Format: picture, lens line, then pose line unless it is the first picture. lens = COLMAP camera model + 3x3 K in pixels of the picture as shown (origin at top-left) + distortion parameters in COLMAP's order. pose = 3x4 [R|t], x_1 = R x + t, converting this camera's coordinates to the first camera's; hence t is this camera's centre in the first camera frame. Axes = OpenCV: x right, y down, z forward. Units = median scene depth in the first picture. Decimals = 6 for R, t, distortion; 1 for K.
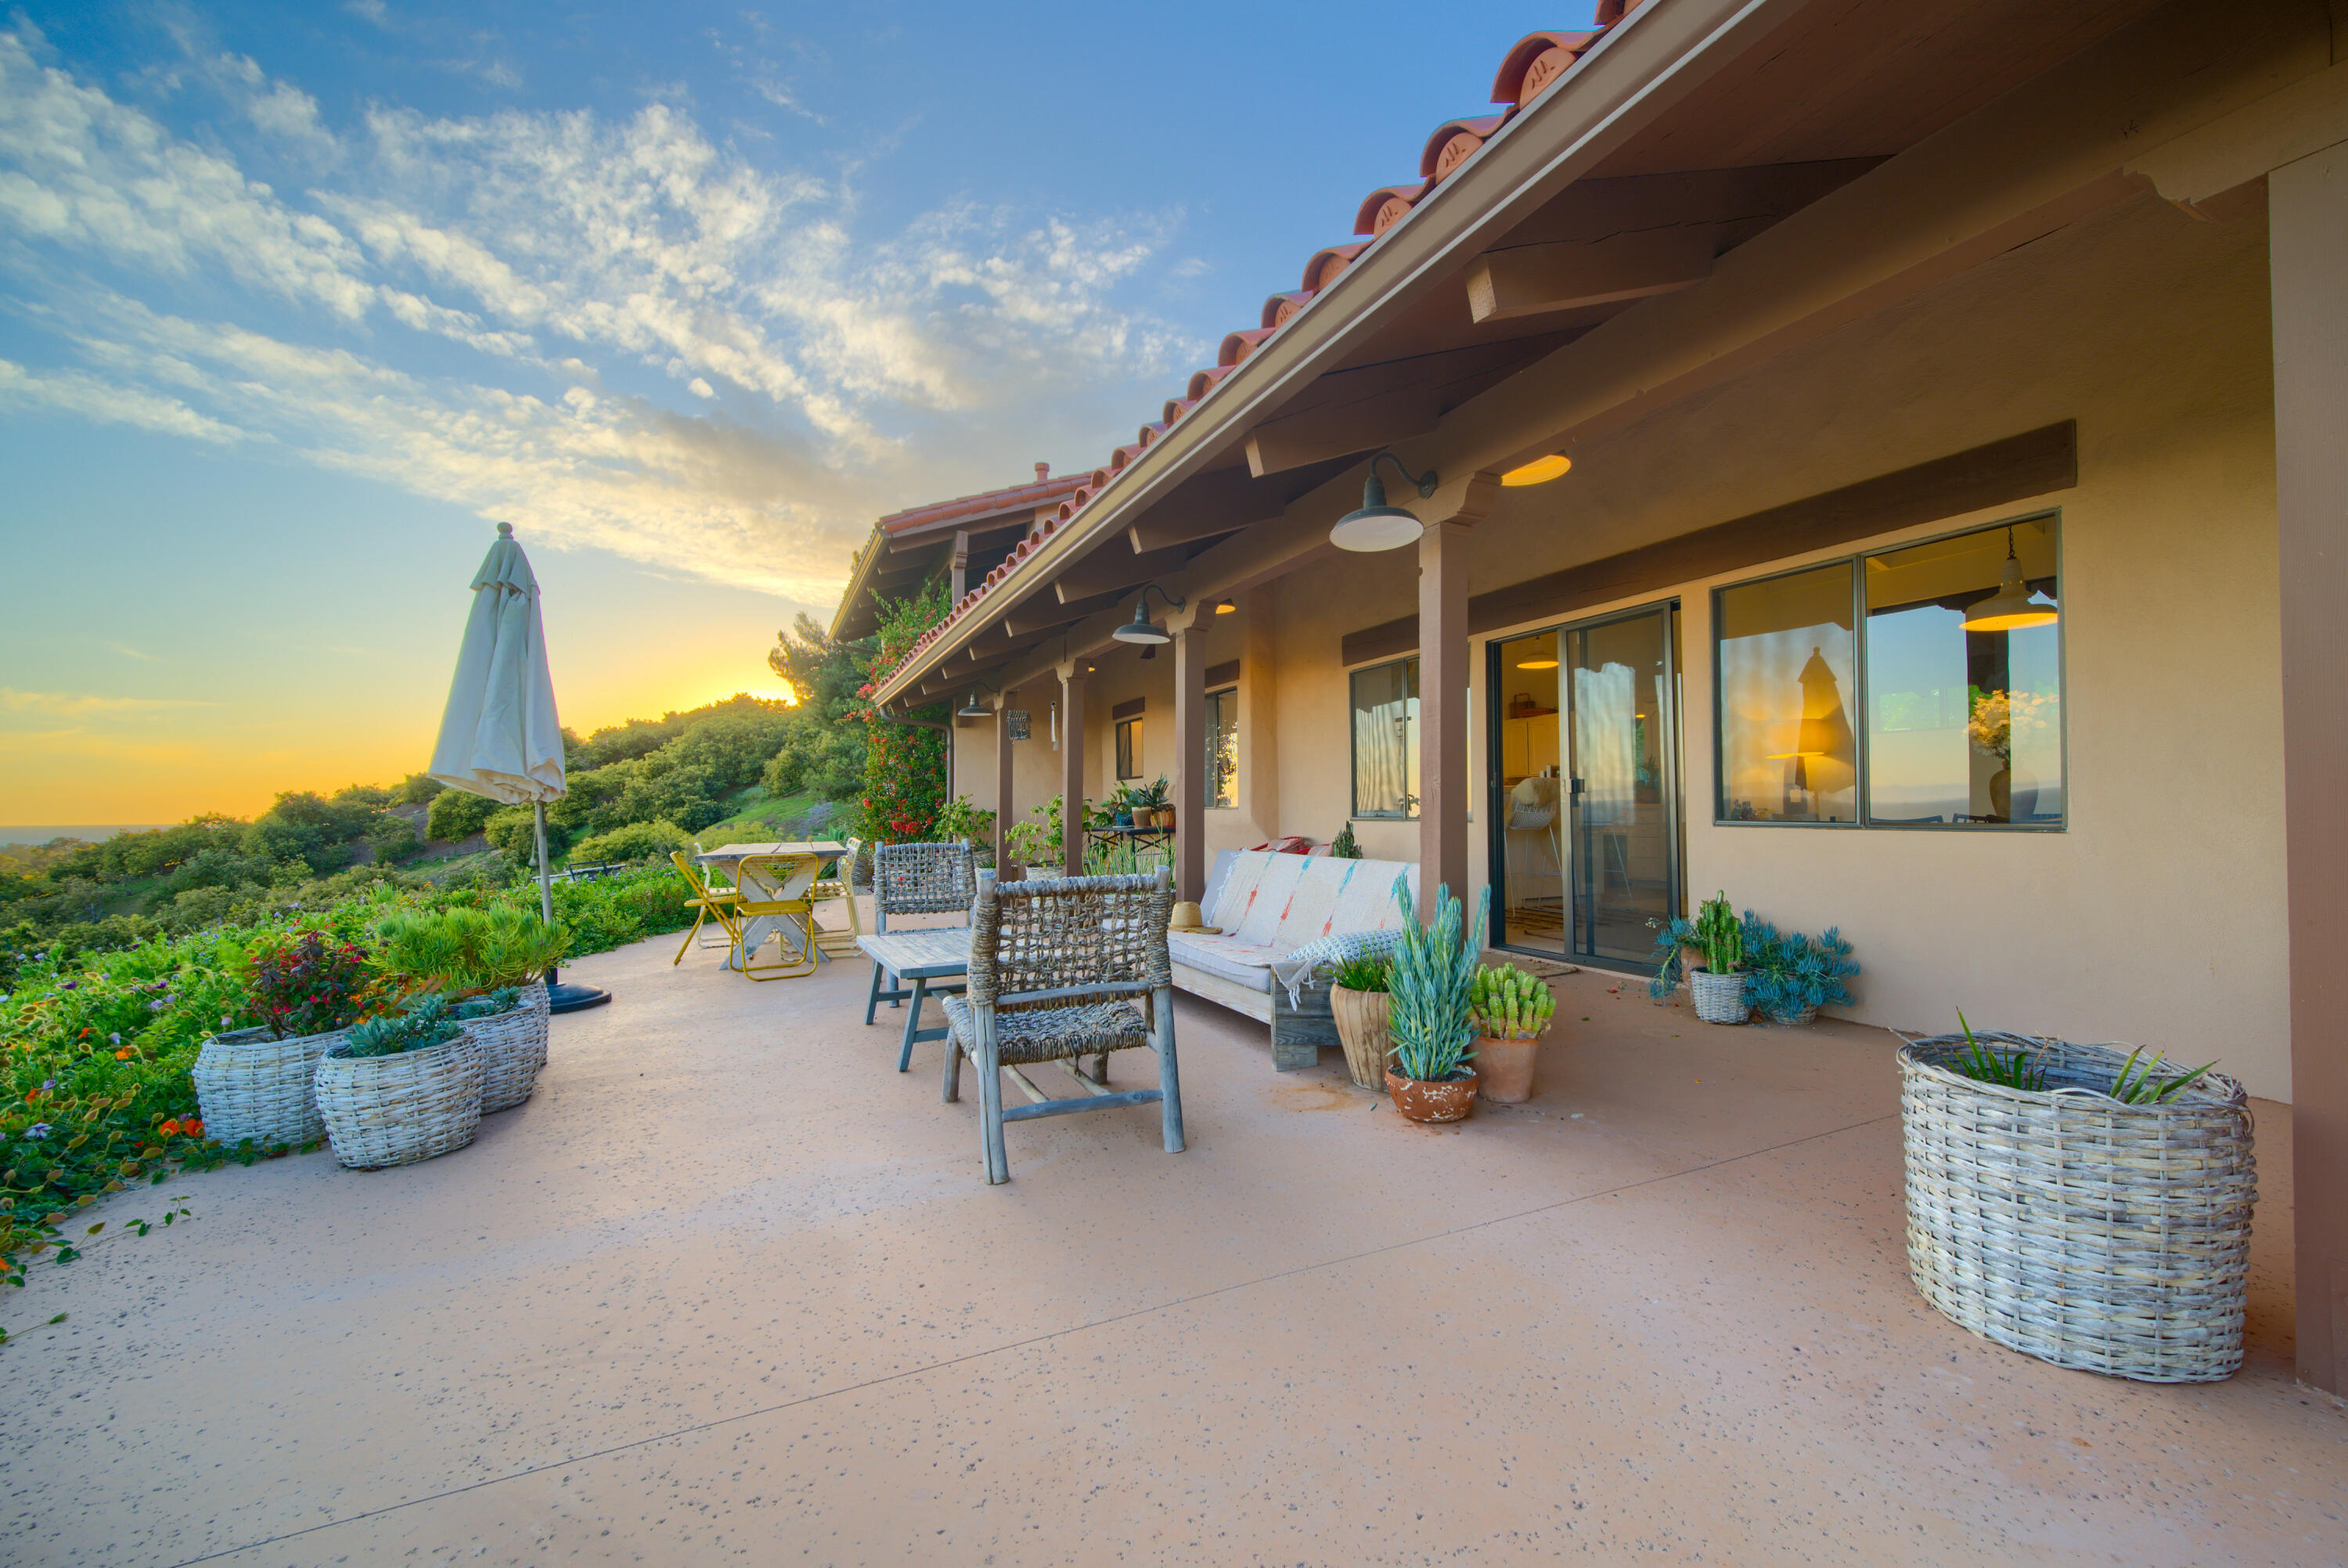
lens RADIAL K [[984.3, 0, 1215.2], [0, 984.3, 791.0], [0, 0, 1]] dist [-0.003345, -0.000331]
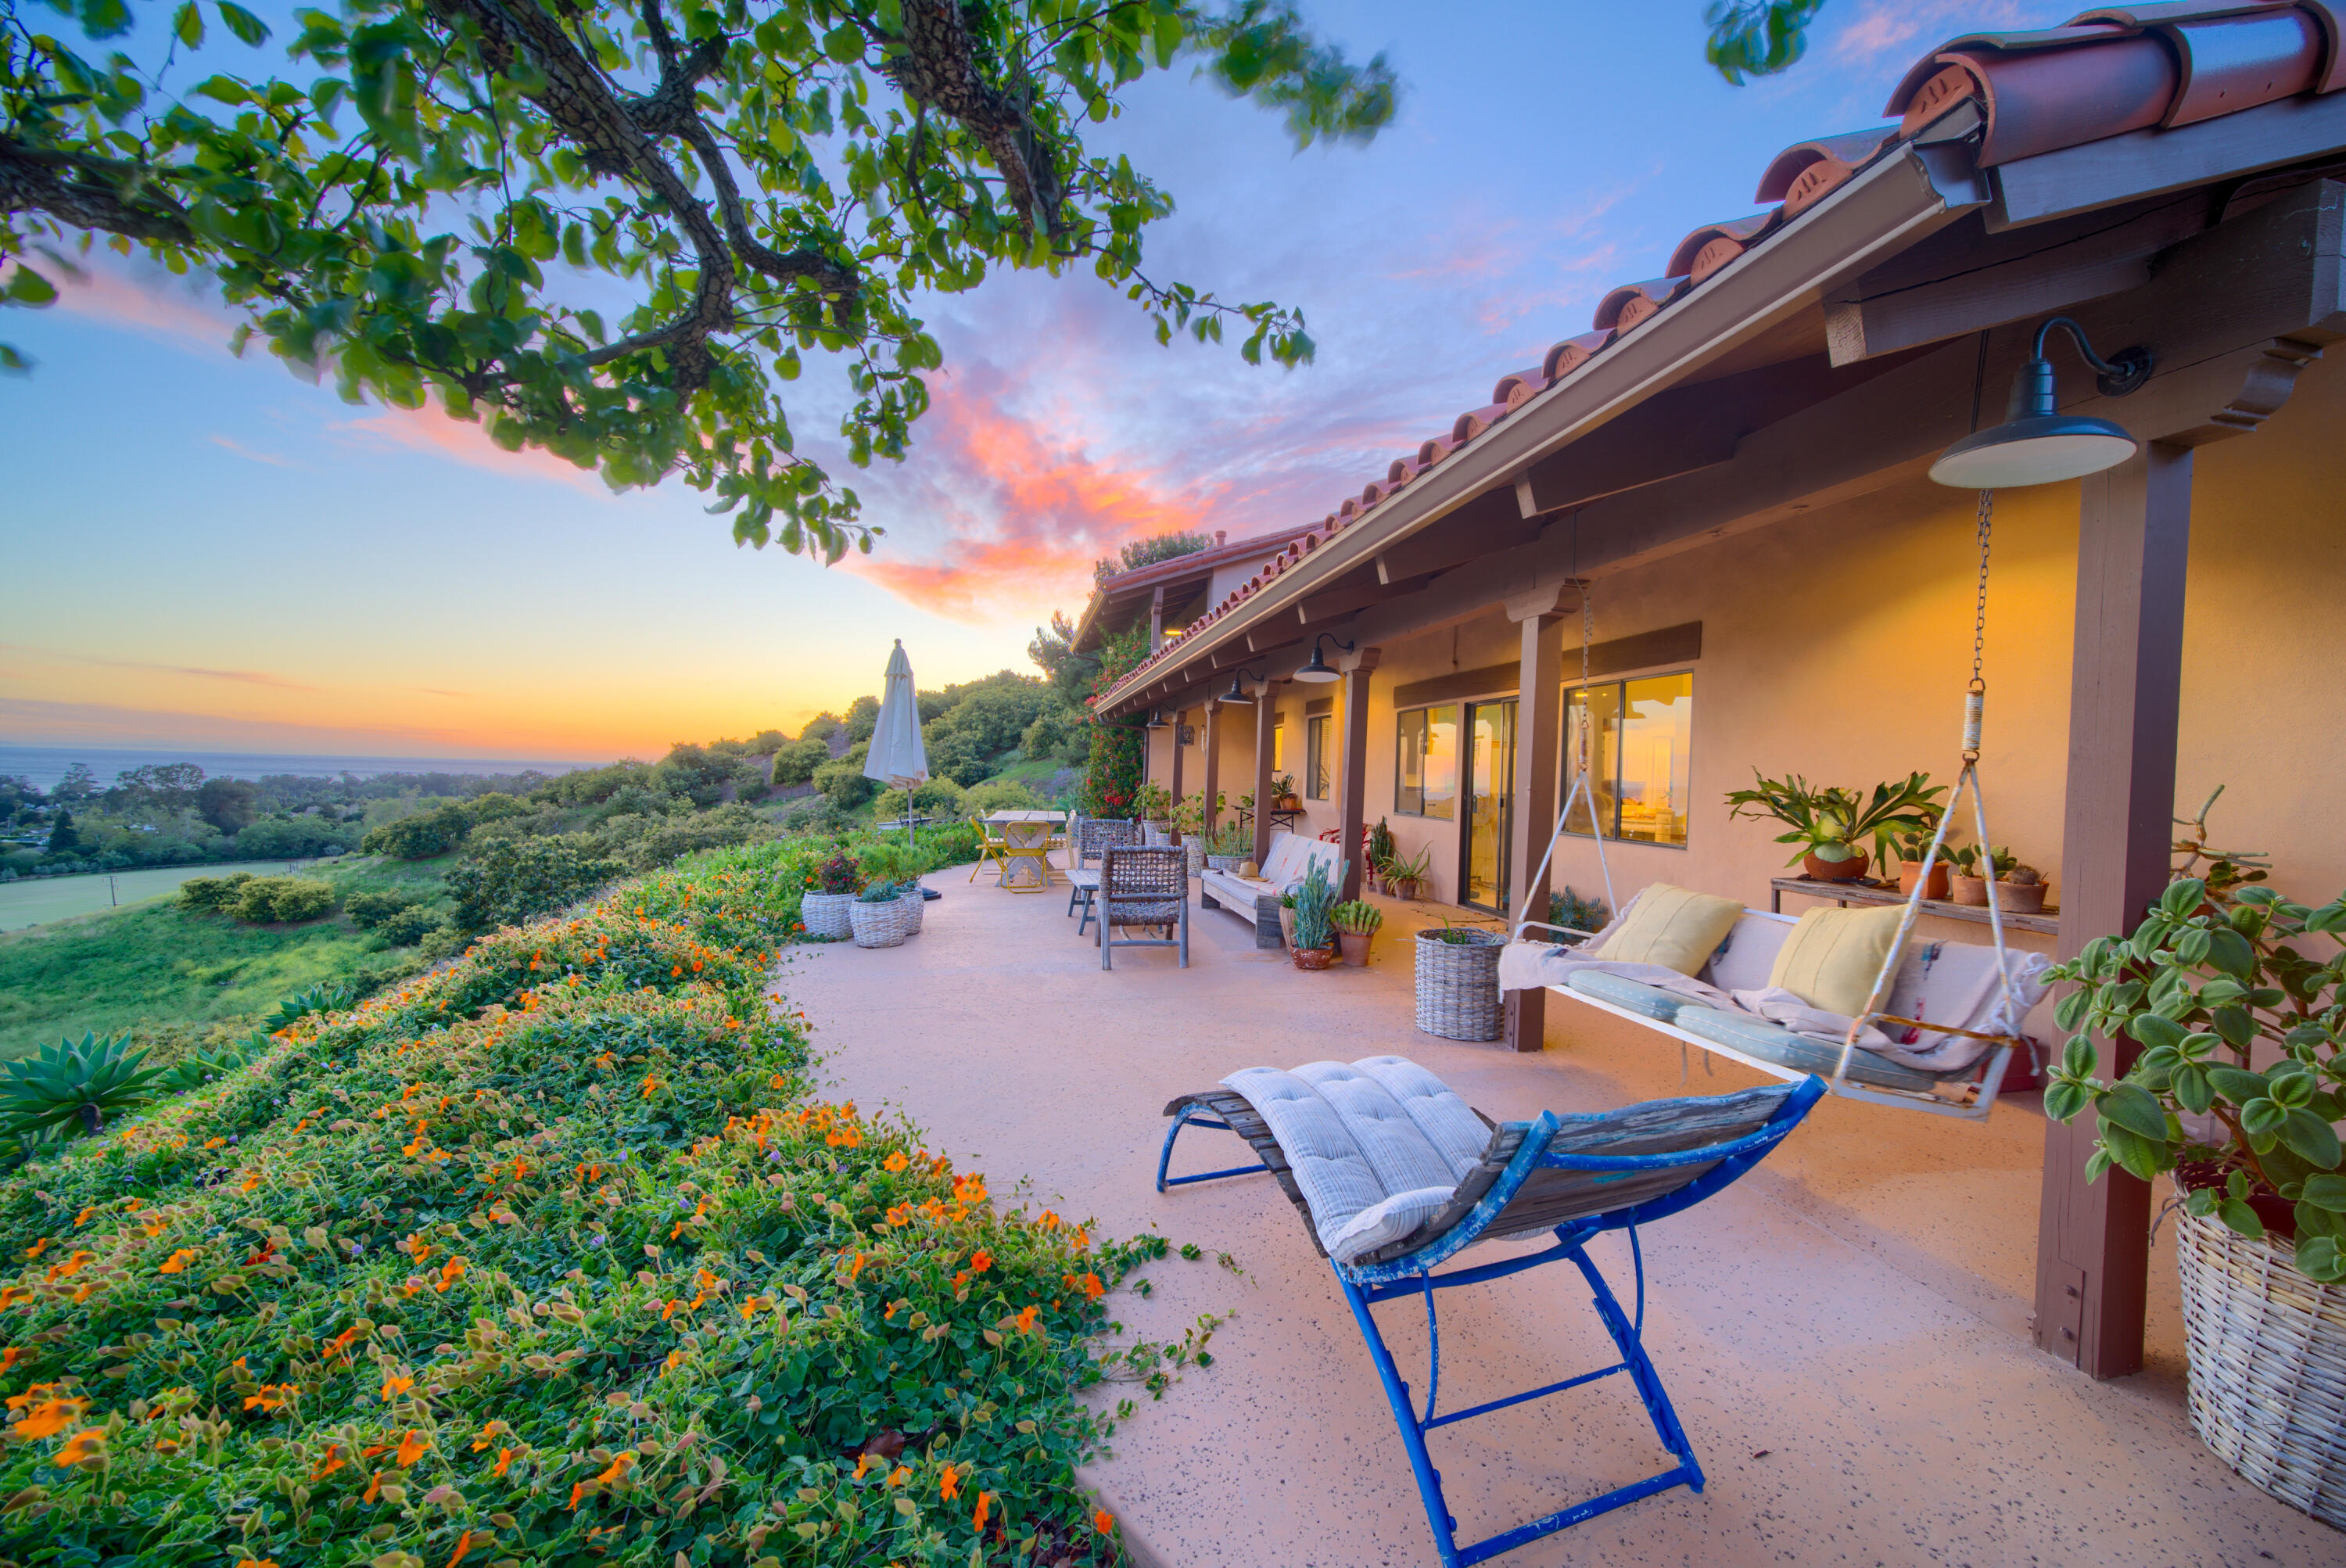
lens RADIAL K [[964.0, 0, 1217.9], [0, 964.0, 782.3], [0, 0, 1]] dist [-0.002107, -0.000408]
pose [[0.973451, 0.038862, -0.225572, 0.102733], [-0.032916, 0.999006, 0.030063, -0.026194], [0.226516, -0.021840, 0.973763, -0.225808]]
